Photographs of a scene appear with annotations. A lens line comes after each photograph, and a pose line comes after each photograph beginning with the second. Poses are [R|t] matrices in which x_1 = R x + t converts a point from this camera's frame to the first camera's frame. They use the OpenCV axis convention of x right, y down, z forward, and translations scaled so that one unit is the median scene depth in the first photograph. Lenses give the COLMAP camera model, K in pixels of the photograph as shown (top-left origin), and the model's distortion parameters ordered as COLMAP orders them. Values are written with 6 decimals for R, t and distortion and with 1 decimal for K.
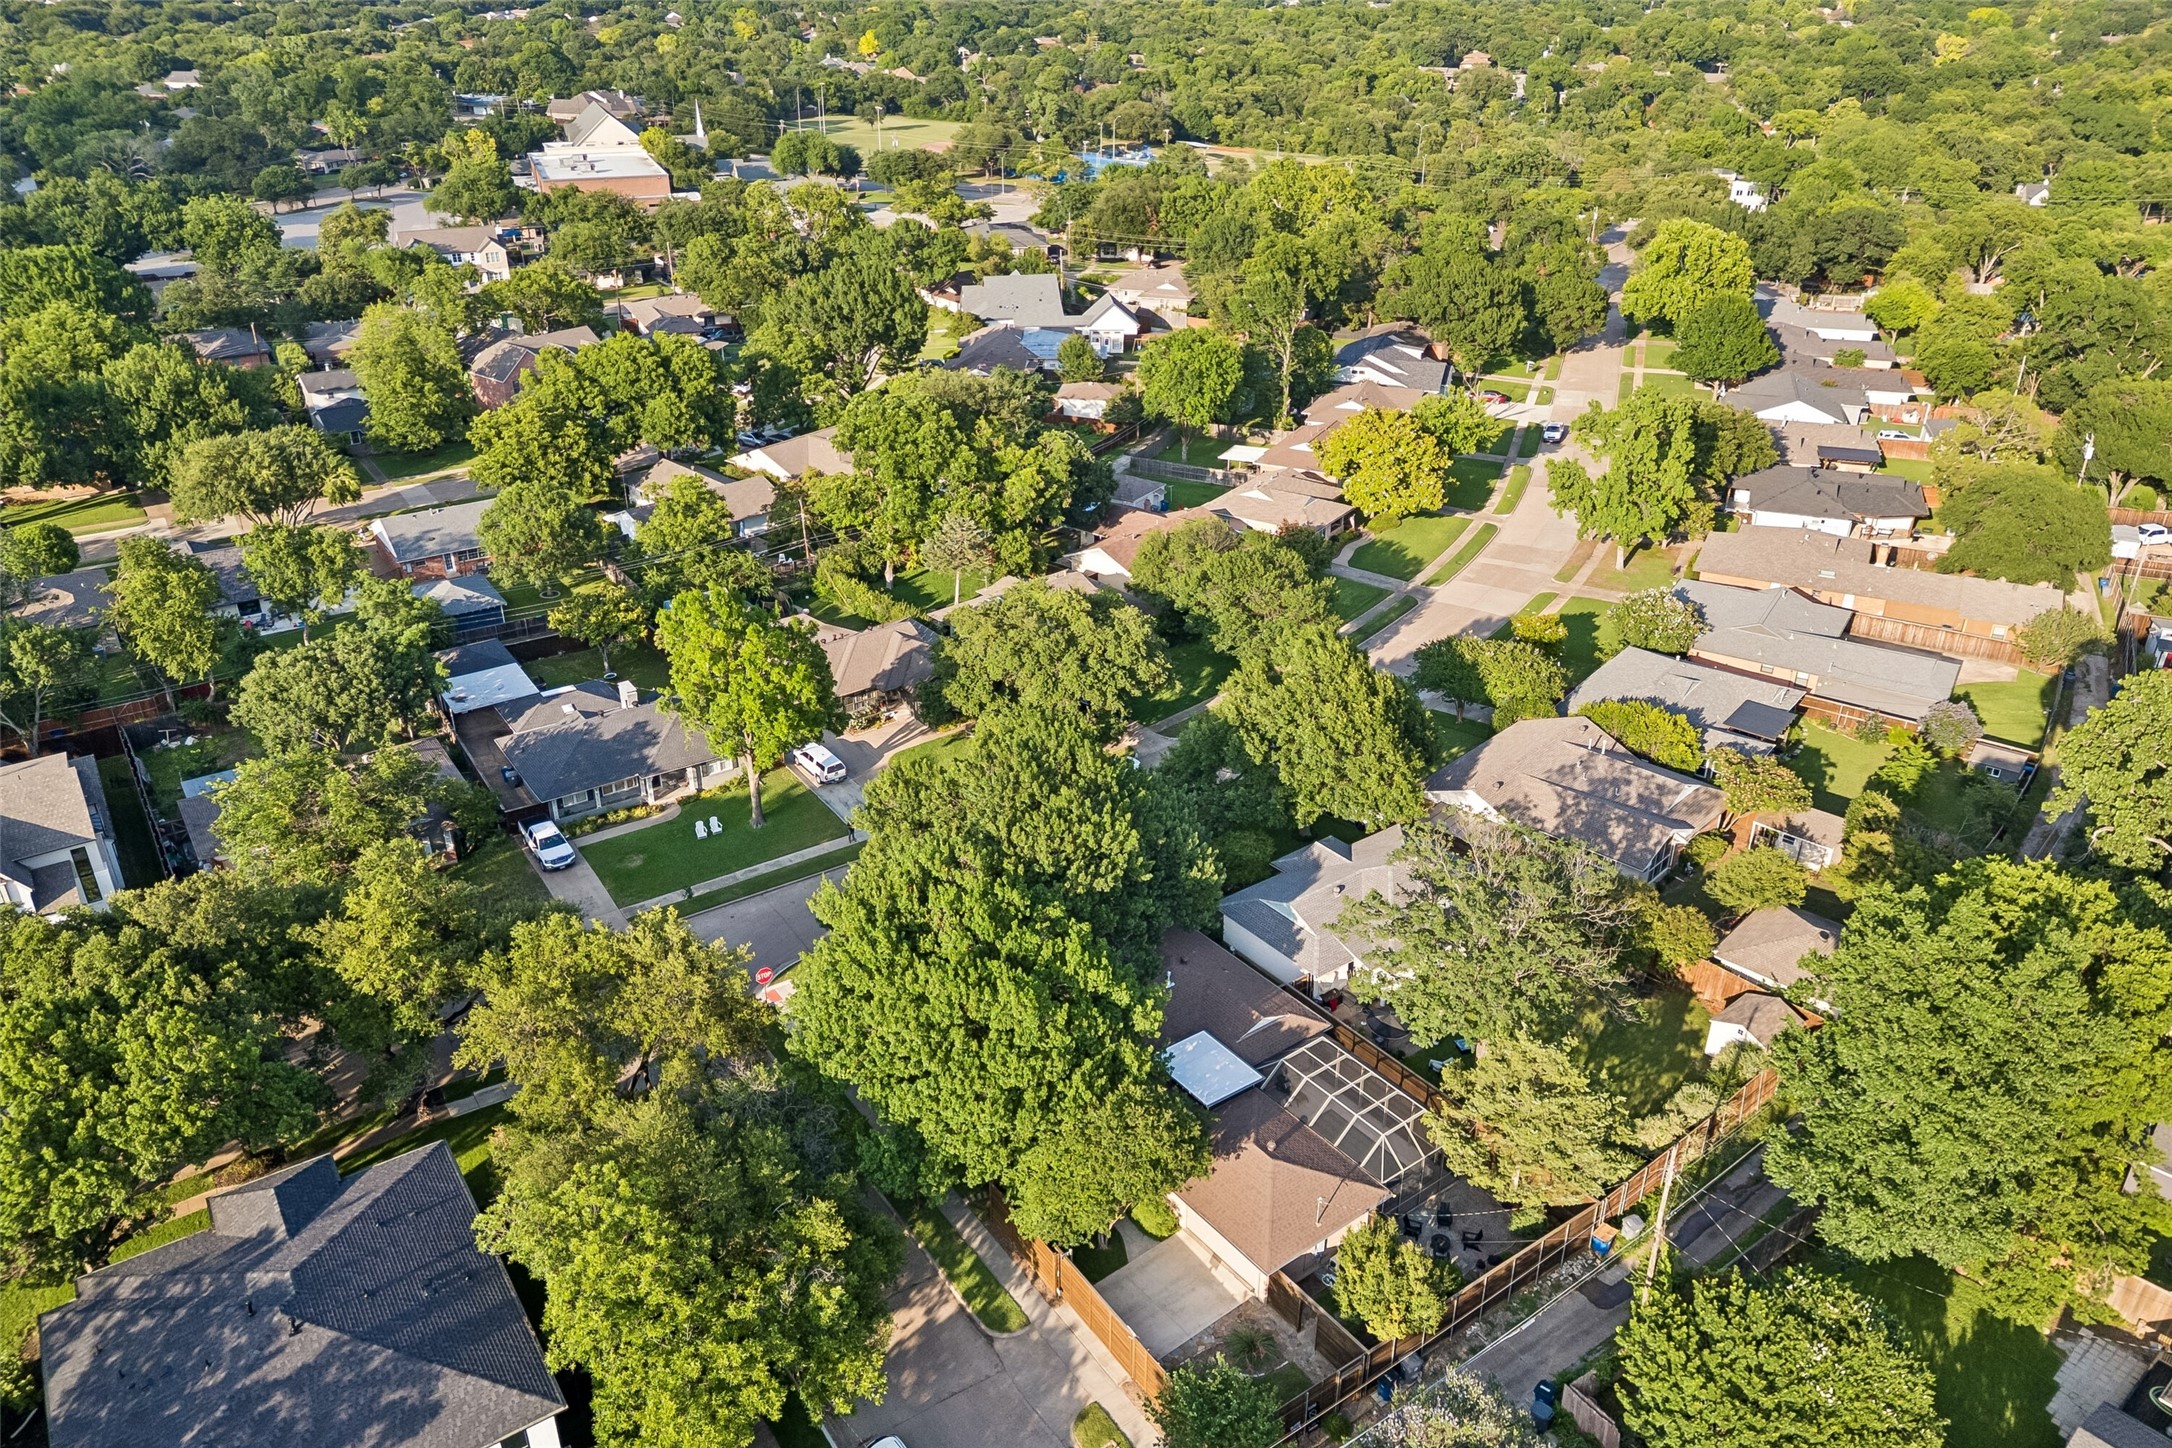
lens RADIAL K [[1544.1, 0, 1081.3], [0, 1544.1, 720.8], [0, 0, 1]] dist [0.077999, -0.074842]
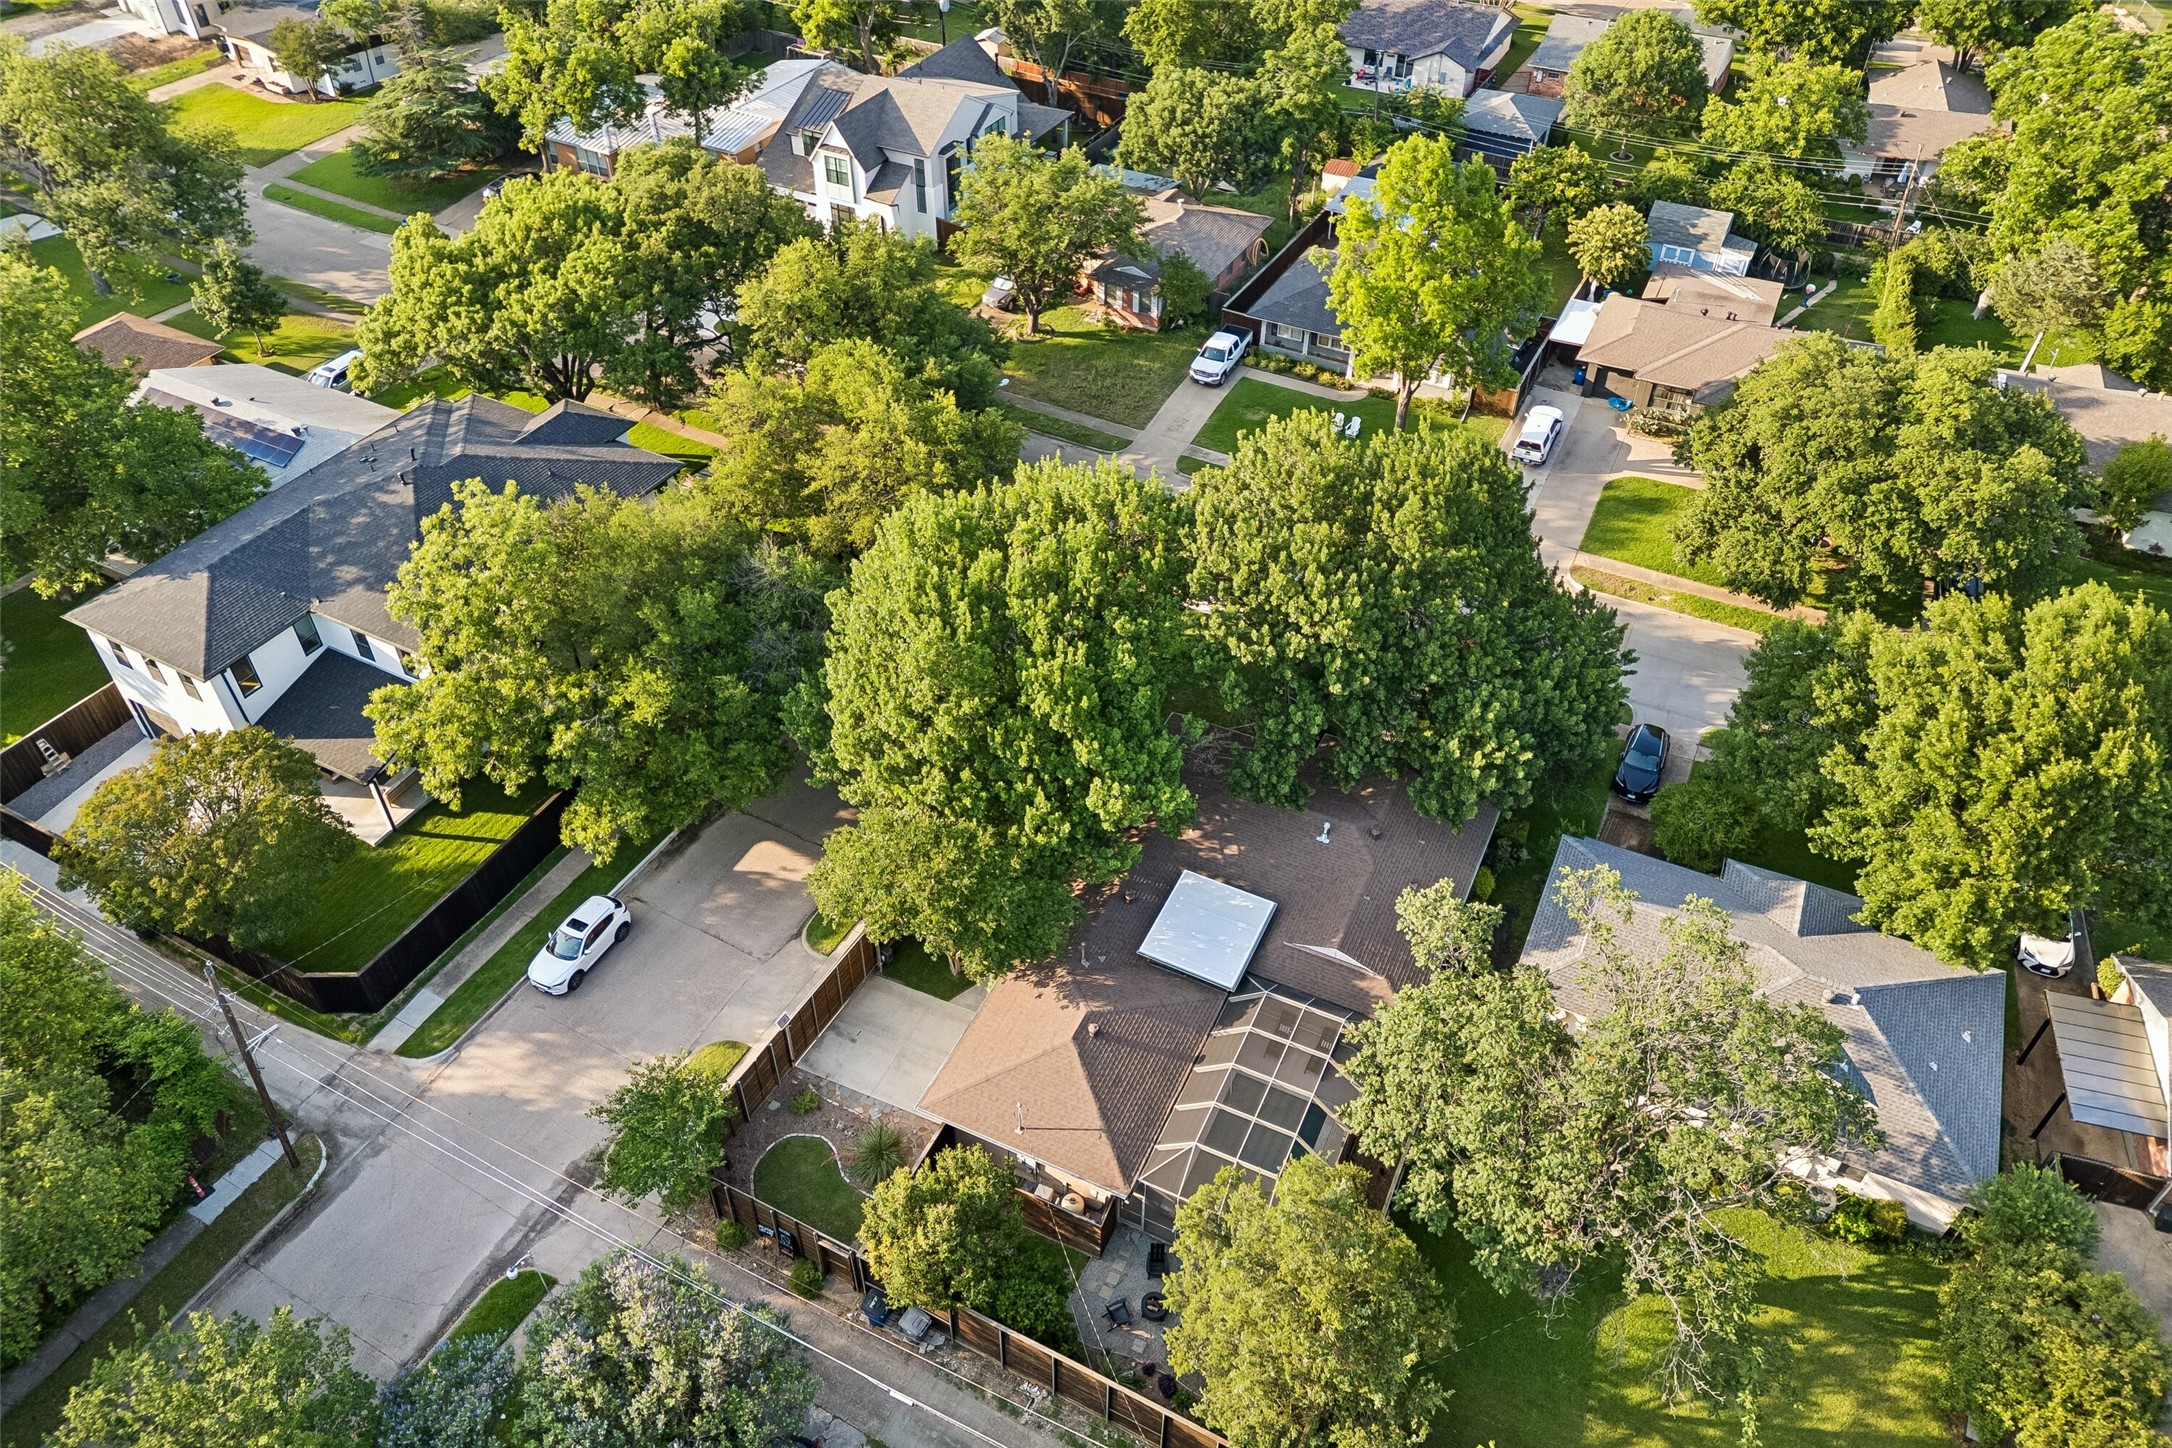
lens RADIAL K [[1544.1, 0, 1081.3], [0, 1544.1, 720.8], [0, 0, 1]] dist [0.077999, -0.074842]
pose [[0.463484, 0.590832, -0.660379, 0.534083], [-0.405936, 0.804032, 0.434452, -0.169825], [0.787654, 0.066710, 0.612496, 0.537502]]
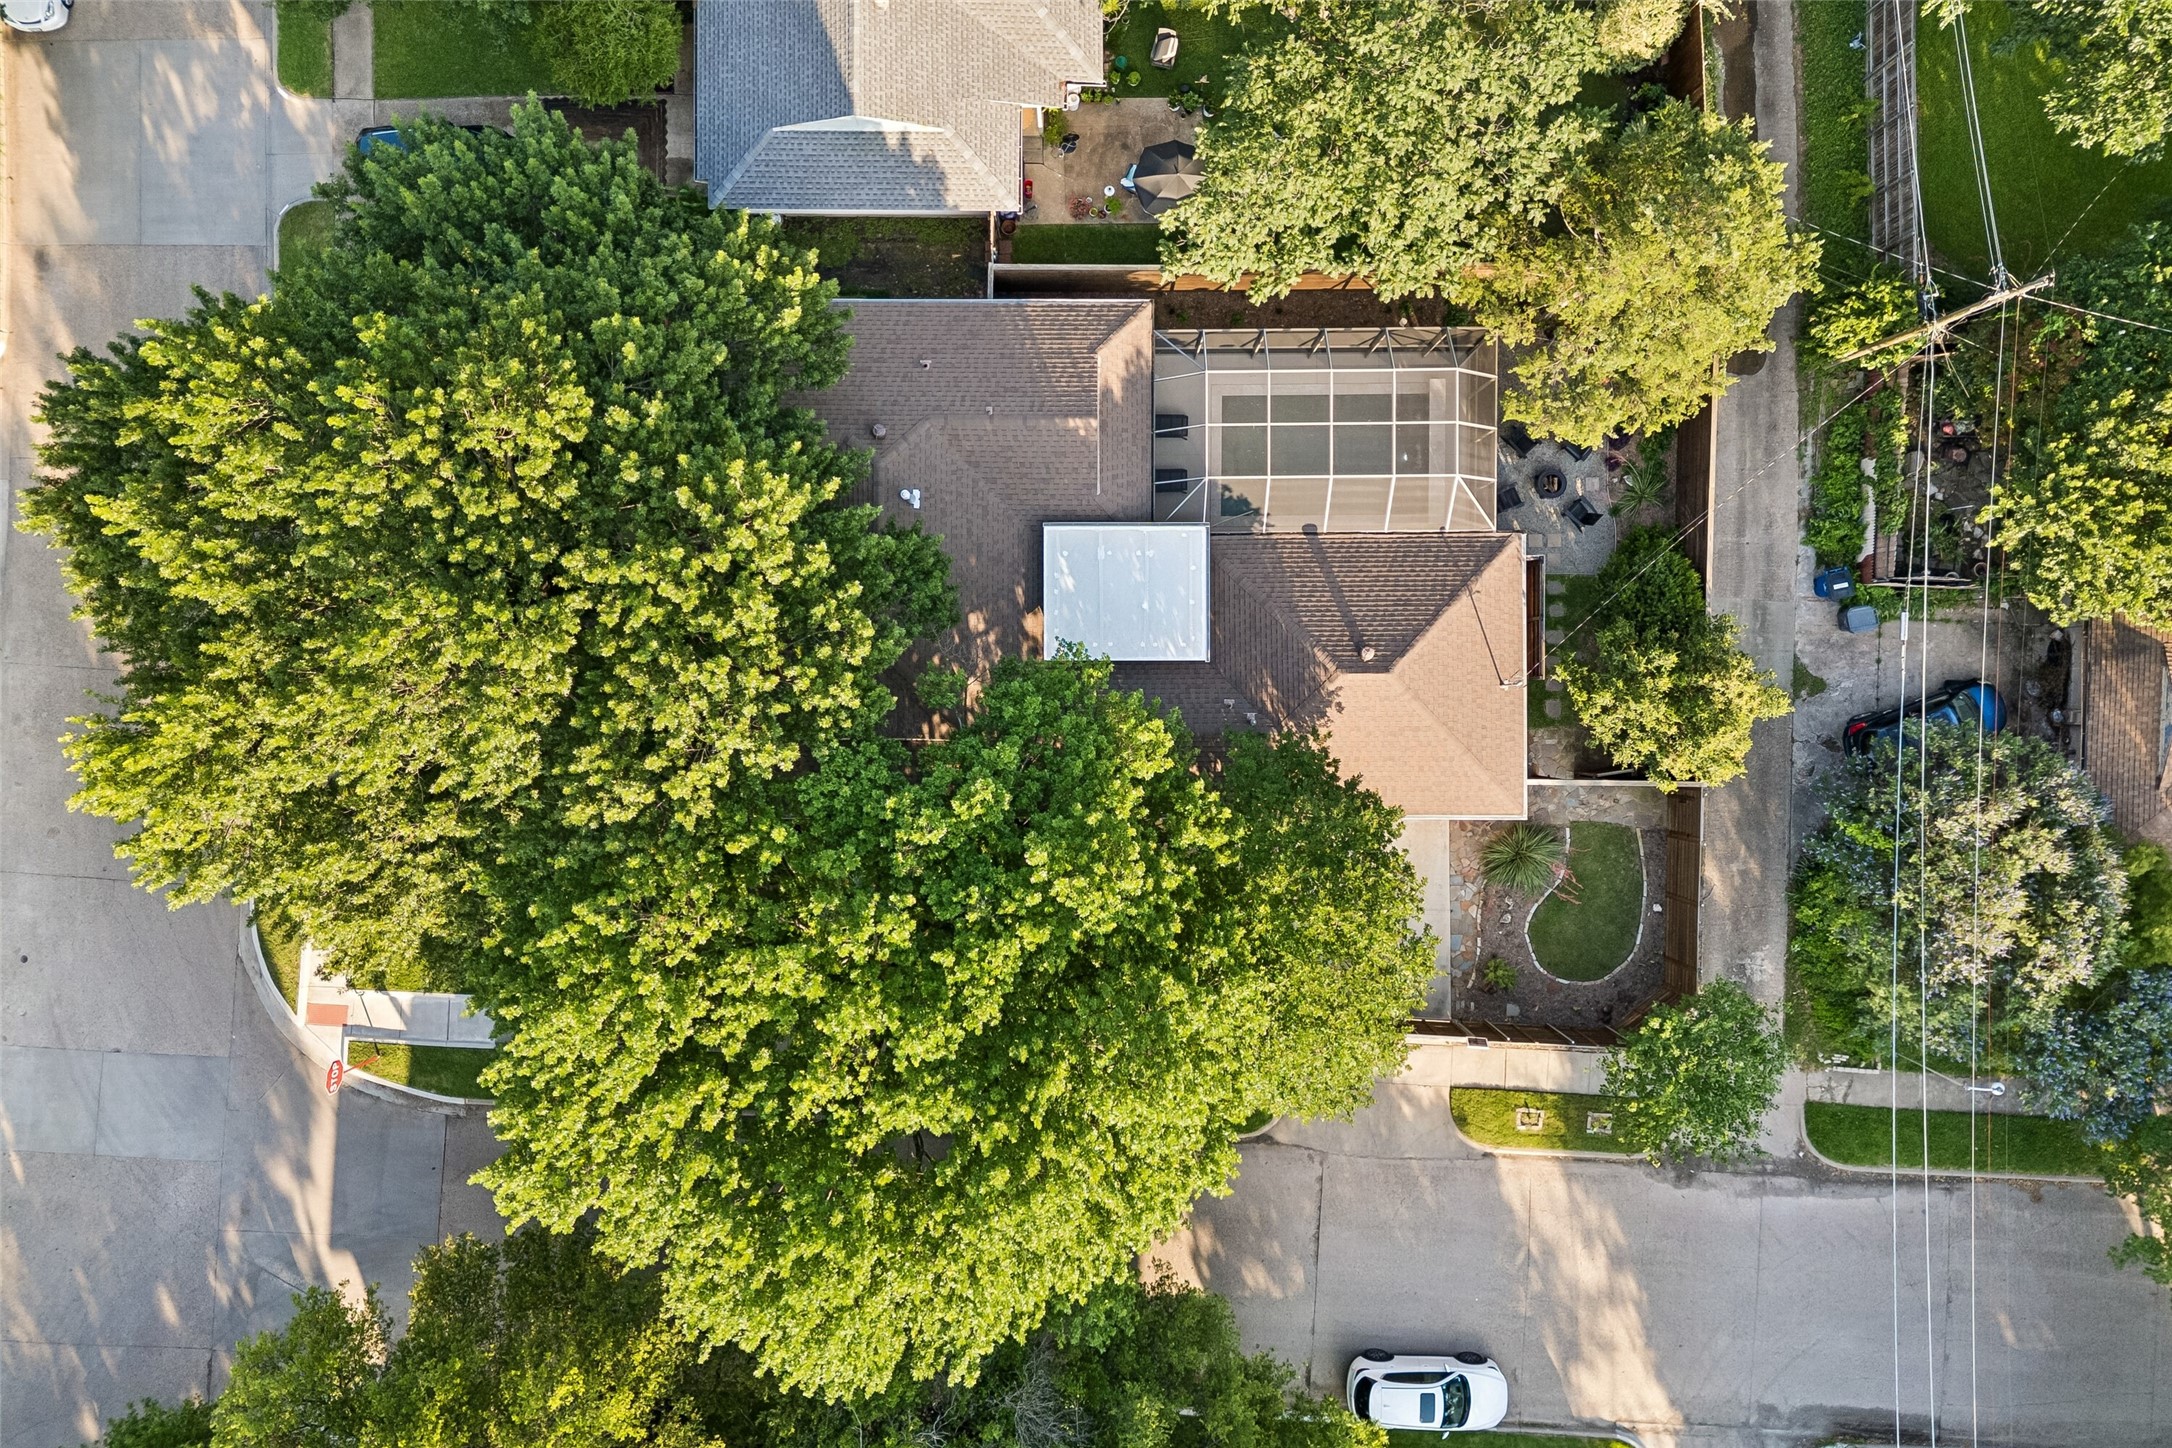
lens RADIAL K [[1544.1, 0, 1081.3], [0, 1544.1, 720.8], [0, 0, 1]] dist [0.077999, -0.074842]
pose [[0.599585, -0.800311, -0.000143, 0.038219], [0.359583, 0.269236, 0.893427, -0.277362], [-0.714981, -0.535737, 0.449209, 0.818605]]
